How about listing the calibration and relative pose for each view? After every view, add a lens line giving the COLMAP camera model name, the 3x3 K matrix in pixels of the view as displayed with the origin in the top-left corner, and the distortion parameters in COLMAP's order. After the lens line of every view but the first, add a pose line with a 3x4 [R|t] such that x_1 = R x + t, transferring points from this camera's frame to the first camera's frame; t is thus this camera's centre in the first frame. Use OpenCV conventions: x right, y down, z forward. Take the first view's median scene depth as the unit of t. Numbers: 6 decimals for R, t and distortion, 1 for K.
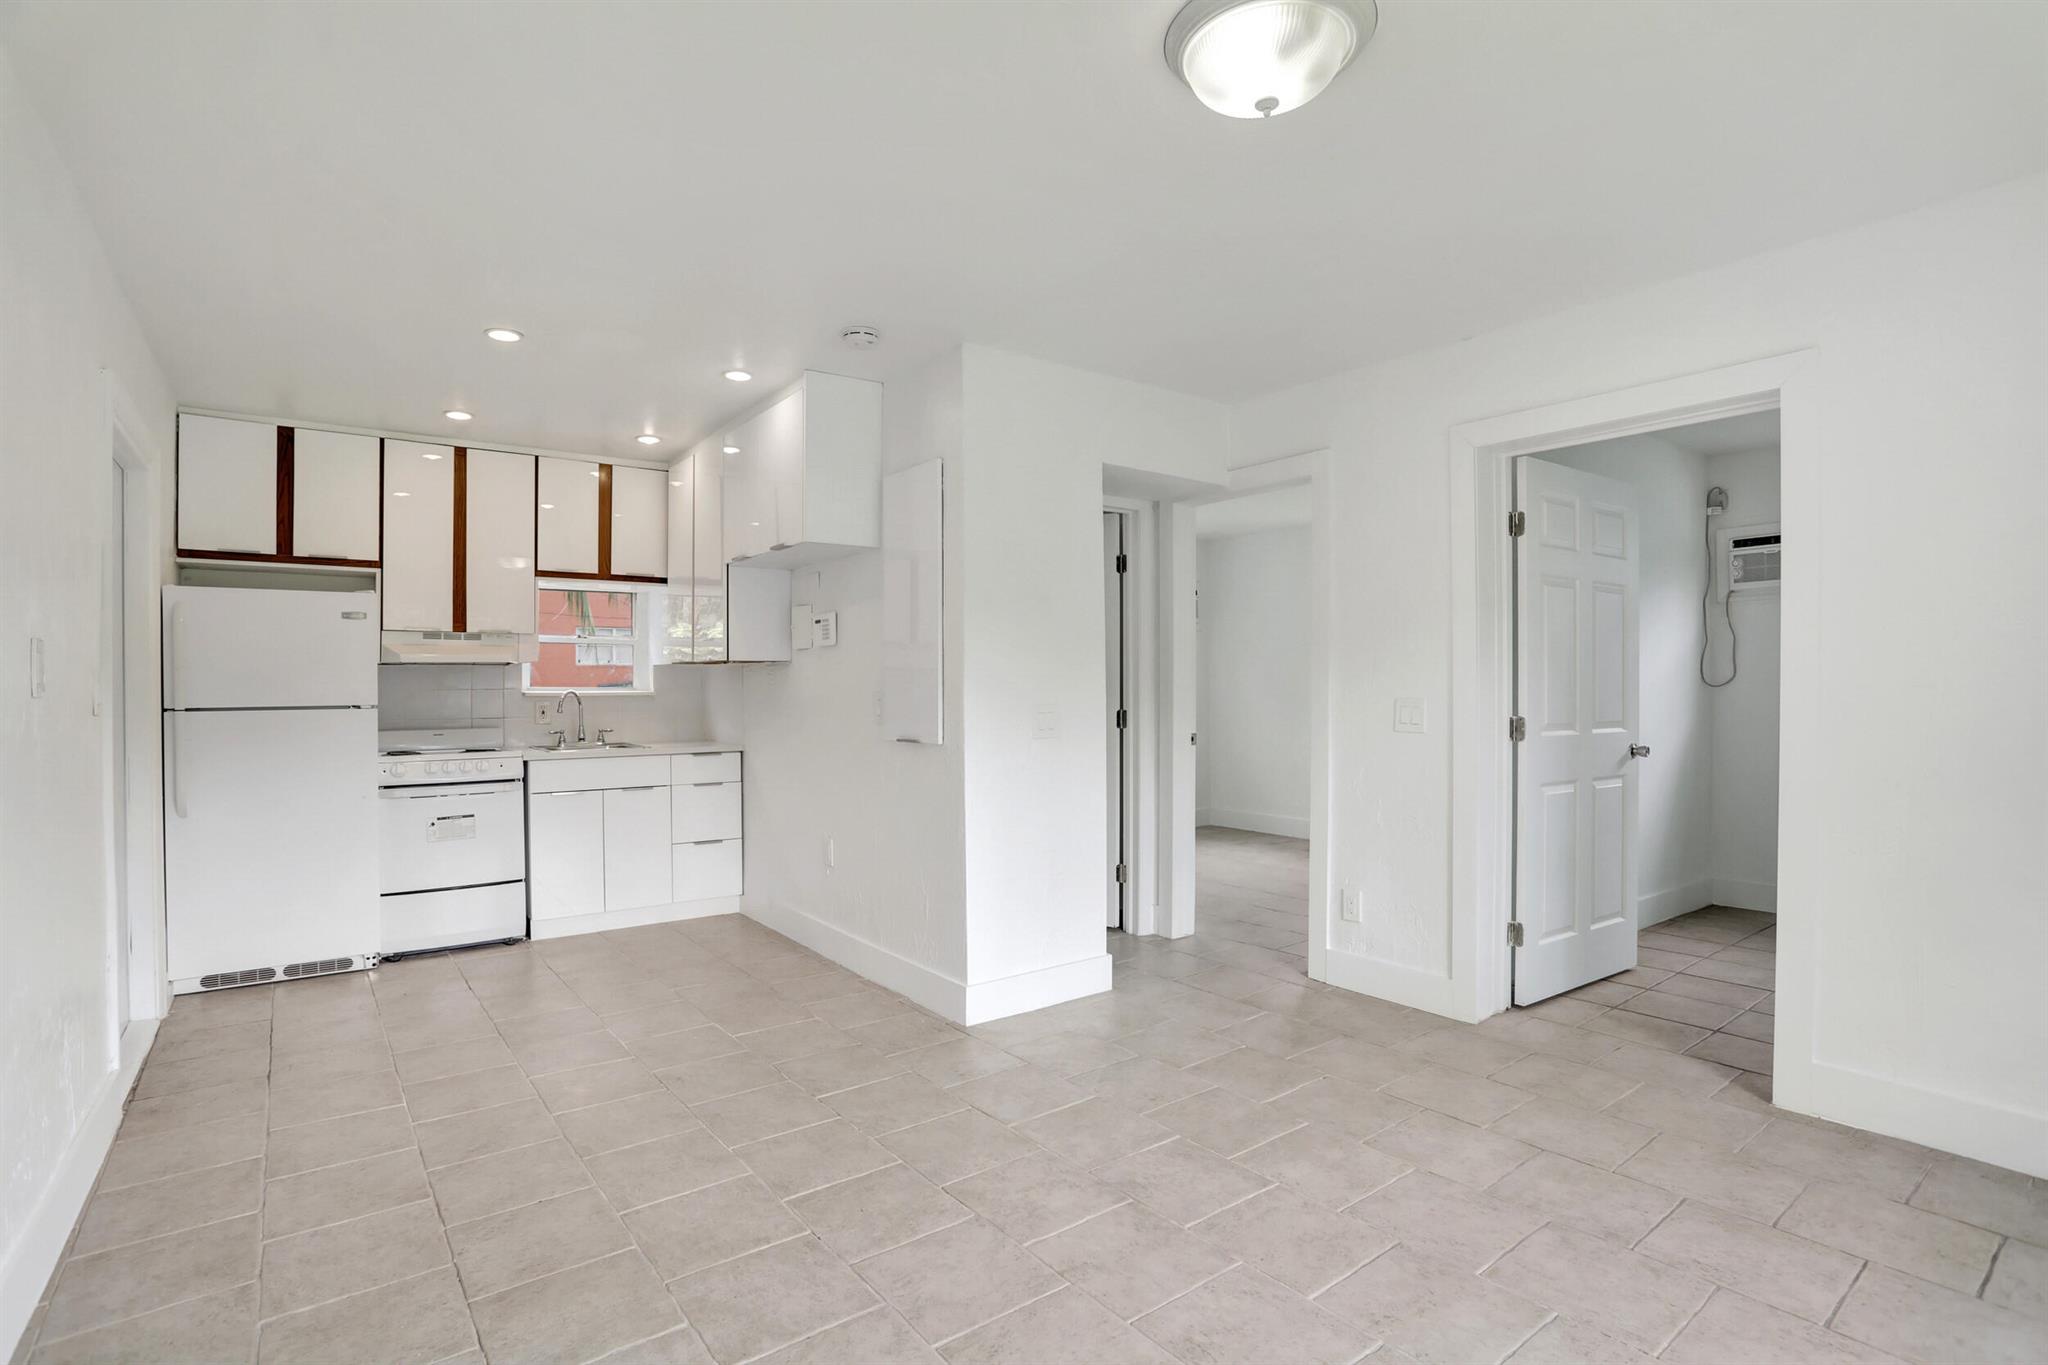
lens RADIAL K [[962.3, 0, 1025.1], [0, 962.3, 709.3], [0, 0, 1]] dist [-0.039780, 0.000667]
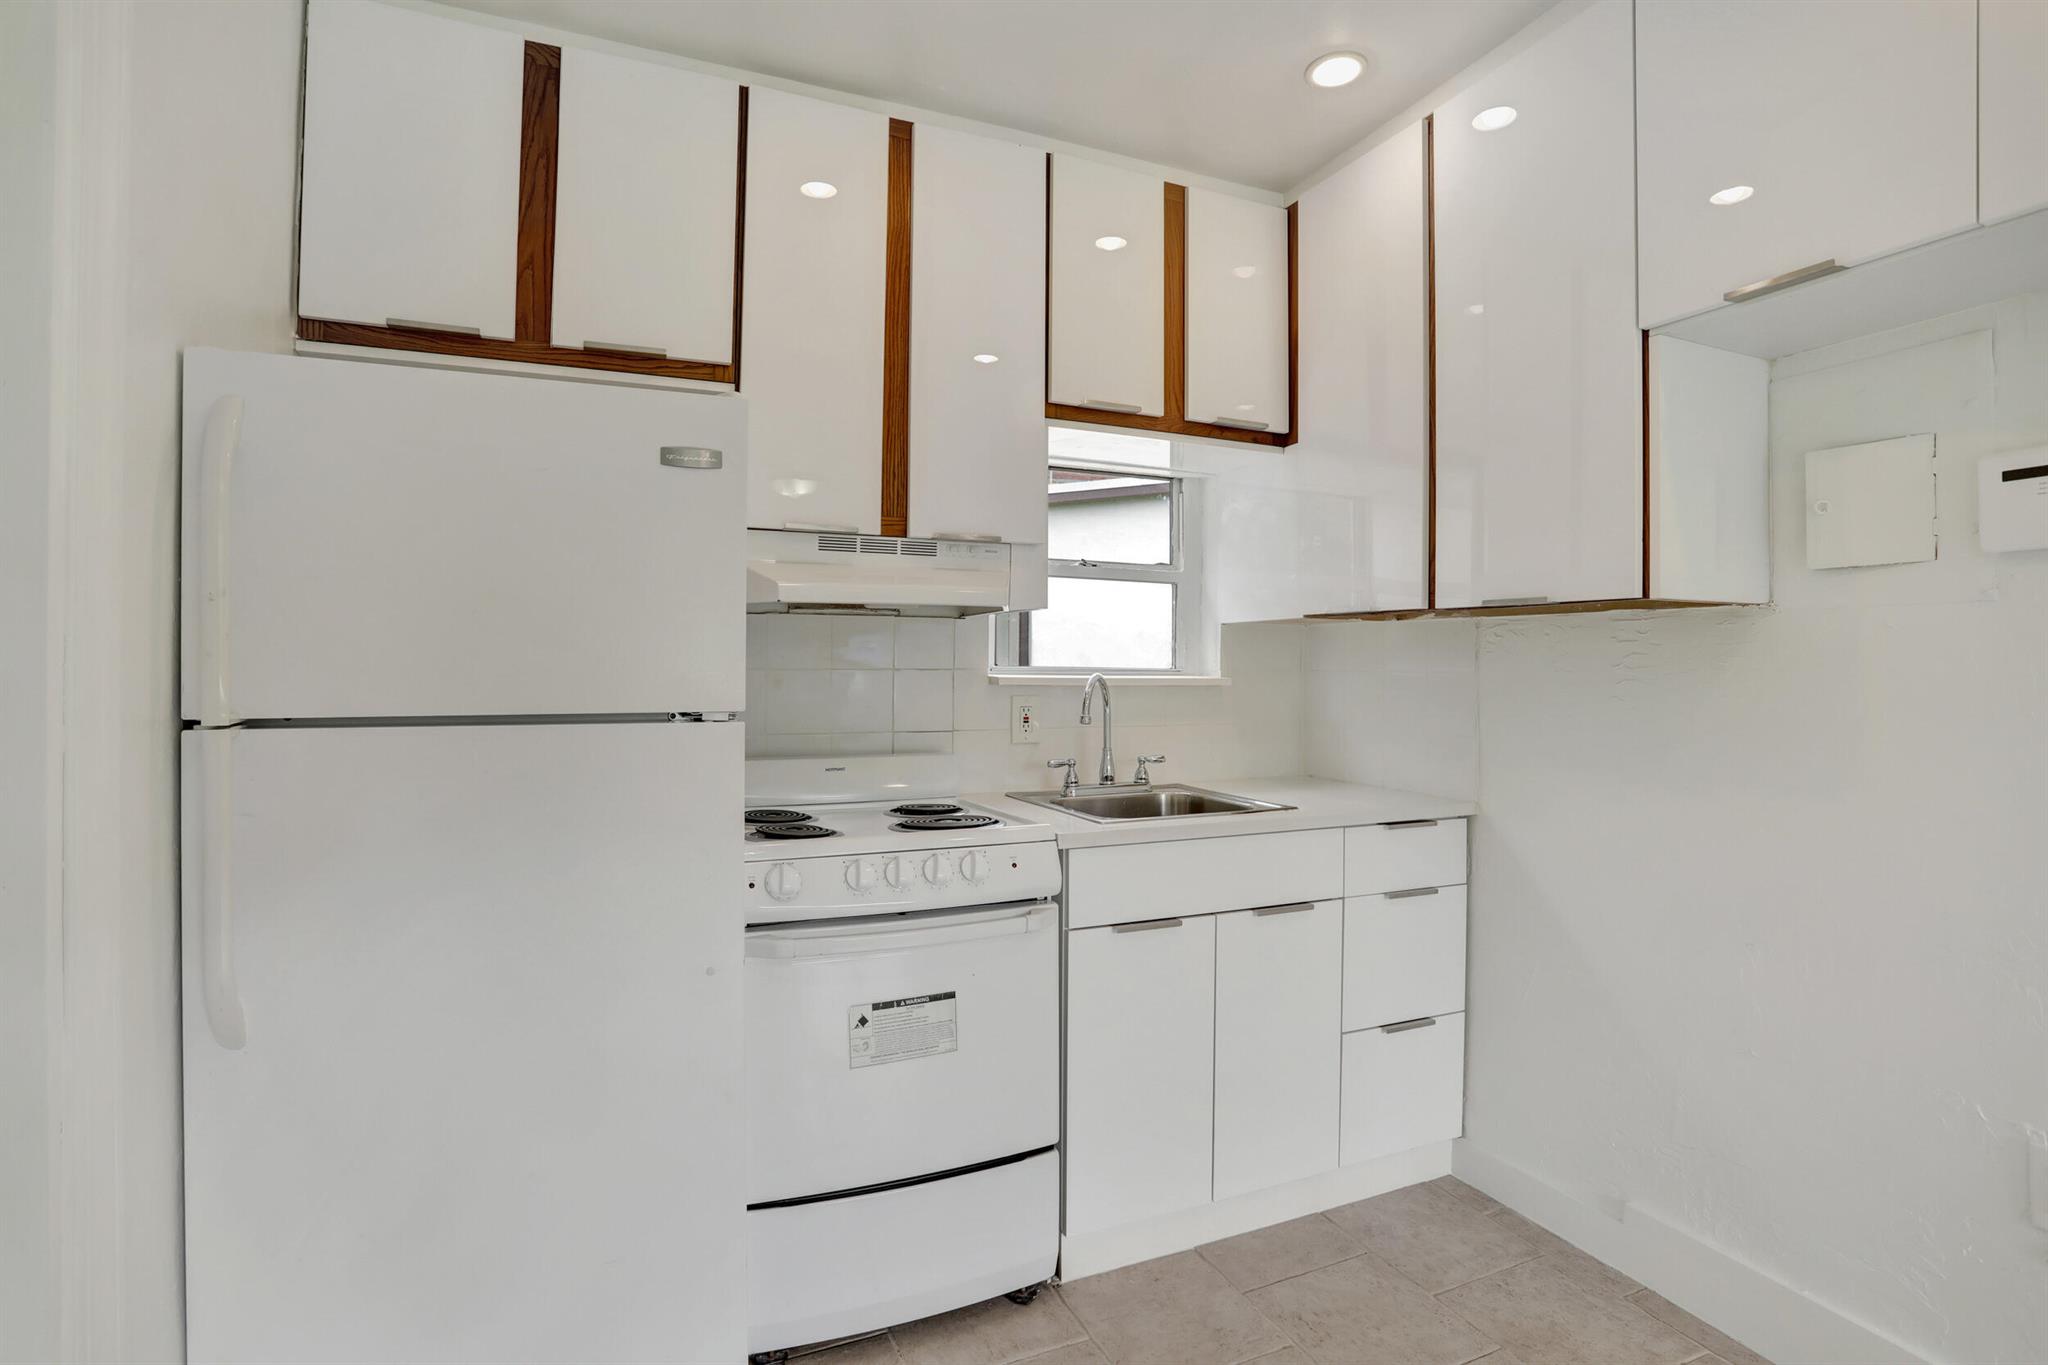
lens RADIAL K [[991.6, 0, 1028.9], [0, 991.6, 673.6], [0, 0, 1]] dist [-0.062407, 0.020786]
pose [[0.971909, 0.004294, -0.235316, -0.467991], [-0.009303, 0.999753, -0.020178, -0.011460], [0.235171, 0.021800, 0.971709, 0.628453]]
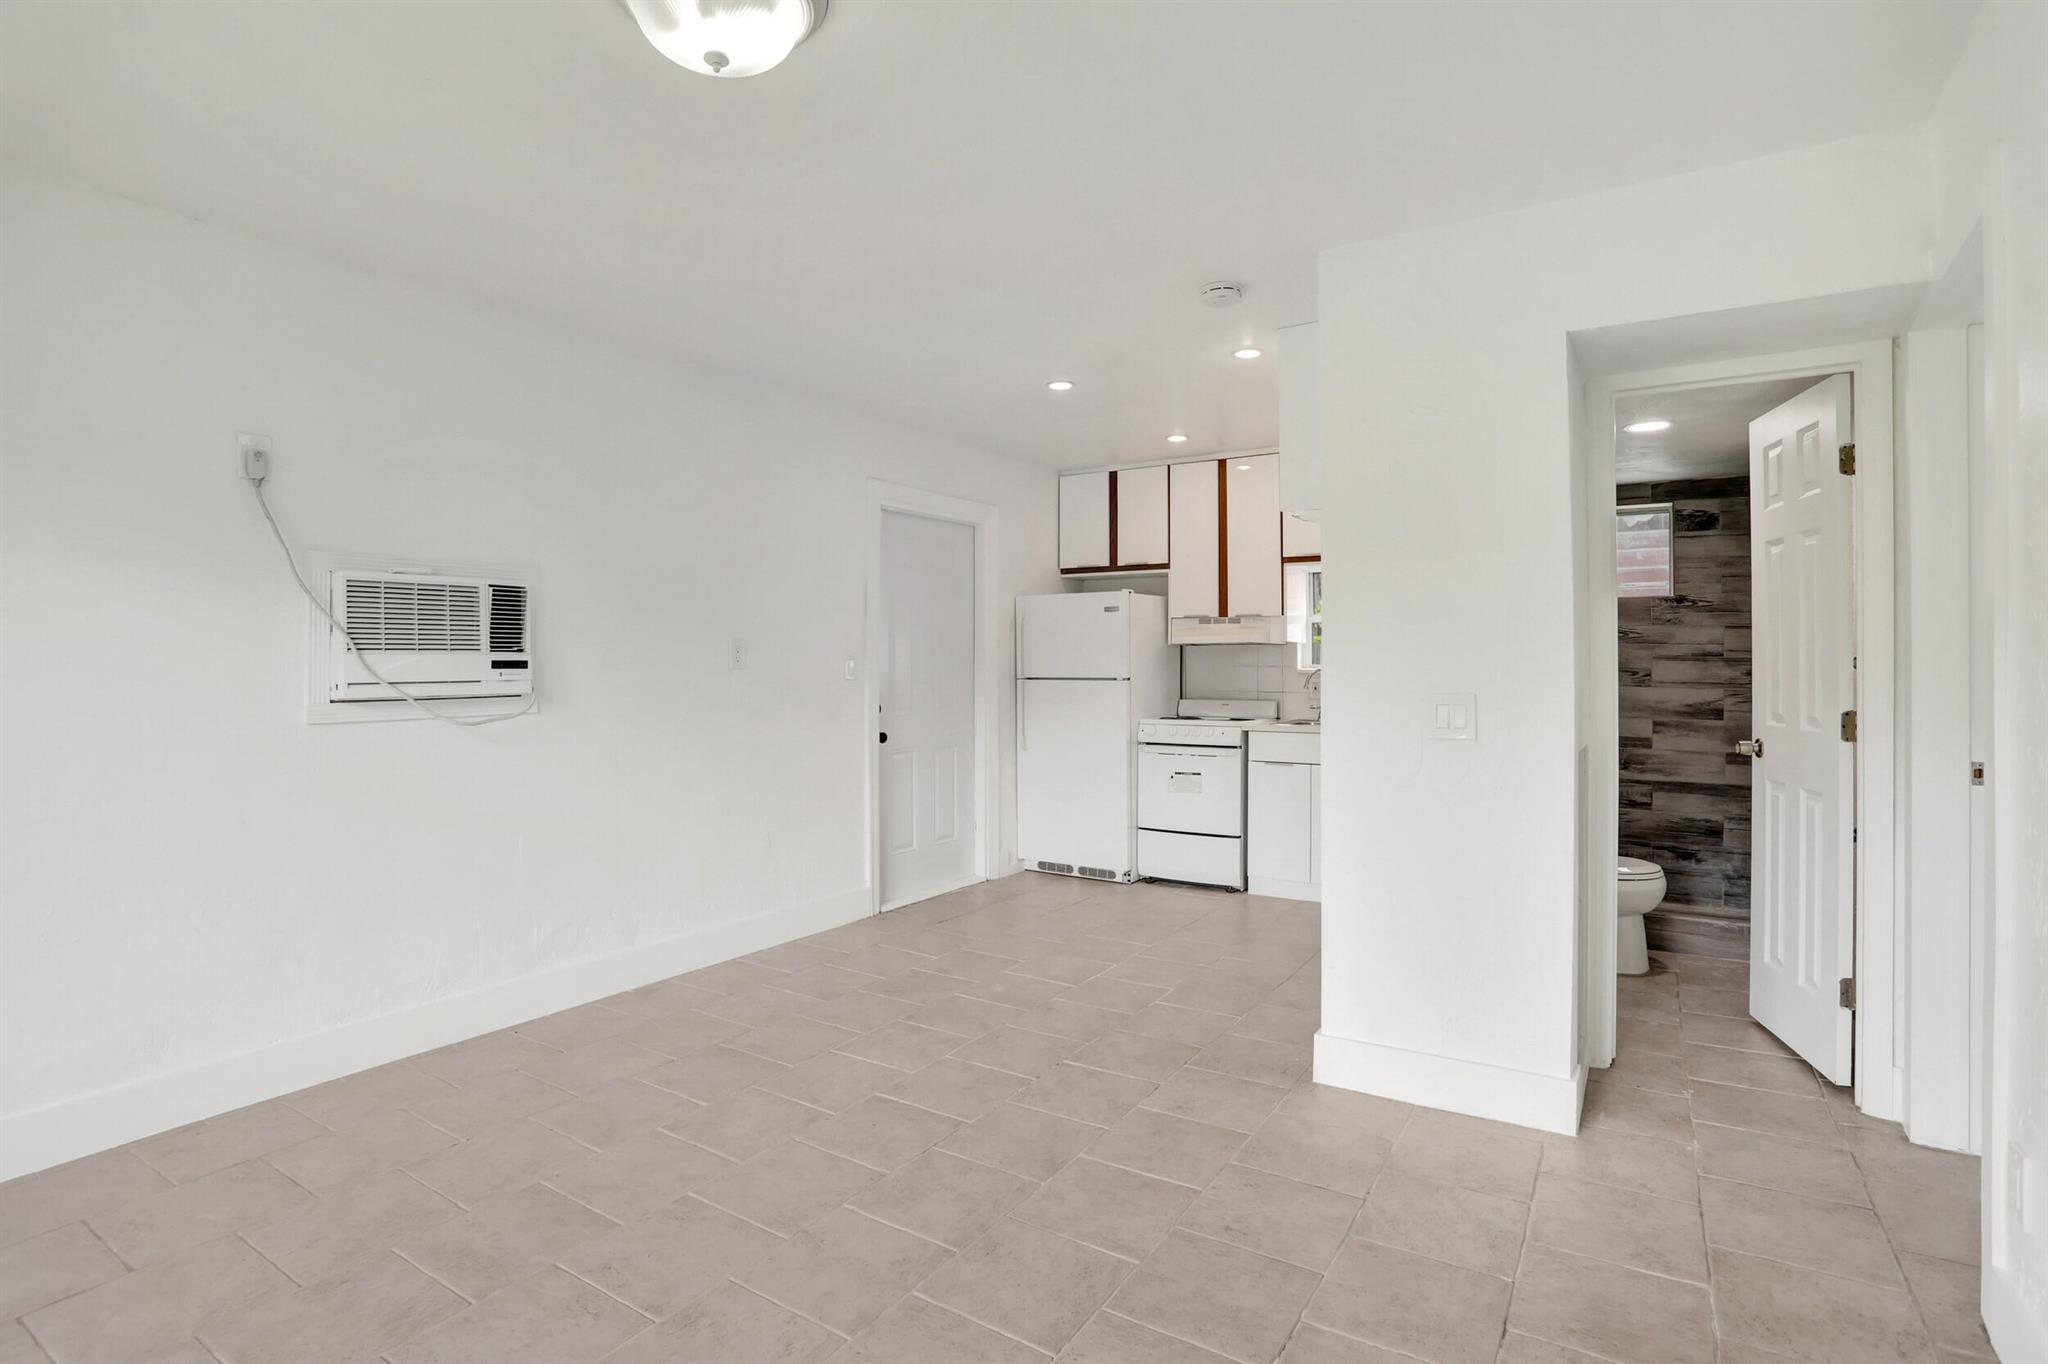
lens RADIAL K [[991.6, 0, 1028.9], [0, 991.6, 673.1], [0, 0, 1]] dist [-0.062407, 0.020786]
pose [[0.365504, 0.012698, -0.930723, 0.489393], [-0.022908, 0.999727, 0.004643, -0.013607], [0.930528, 0.019624, 0.365695, 0.361922]]
